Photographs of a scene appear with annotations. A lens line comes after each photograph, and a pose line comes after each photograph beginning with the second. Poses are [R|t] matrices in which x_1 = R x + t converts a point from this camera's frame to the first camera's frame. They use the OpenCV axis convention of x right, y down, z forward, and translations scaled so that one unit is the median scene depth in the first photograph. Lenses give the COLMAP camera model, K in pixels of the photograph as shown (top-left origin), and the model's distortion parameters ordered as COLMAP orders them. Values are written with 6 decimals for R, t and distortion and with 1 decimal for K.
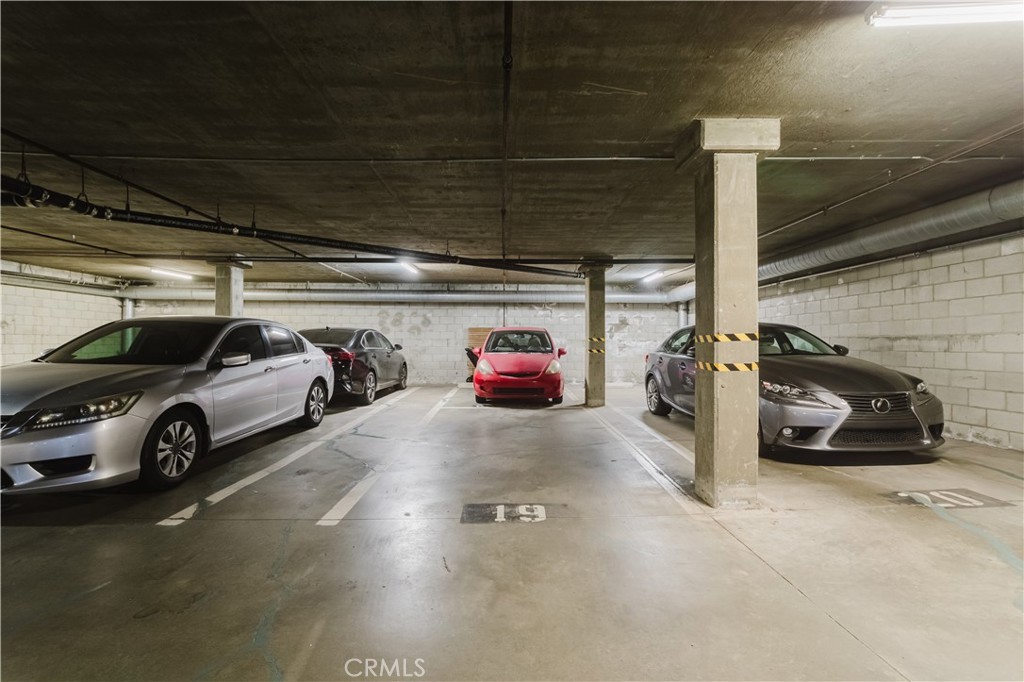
lens RADIAL K [[489.6, 0, 508.5], [0, 489.6, 347.7], [0, 0, 1]] dist [-0.004332, -0.000402]
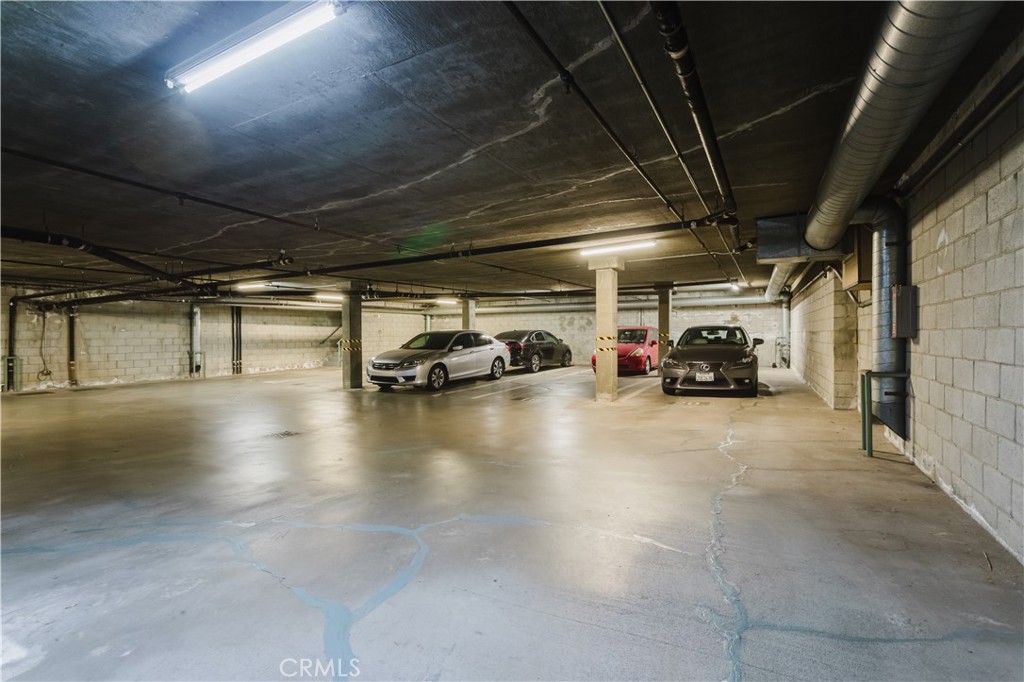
lens RADIAL K [[489.6, 0, 508.5], [0, 489.6, 347.7], [0, 0, 1]] dist [-0.004332, -0.000402]
pose [[0.873345, -0.003985, -0.487085, 0.638336], [0.013730, 0.999771, 0.016439, -0.010340], [0.486908, -0.021044, 0.873200, -0.771462]]
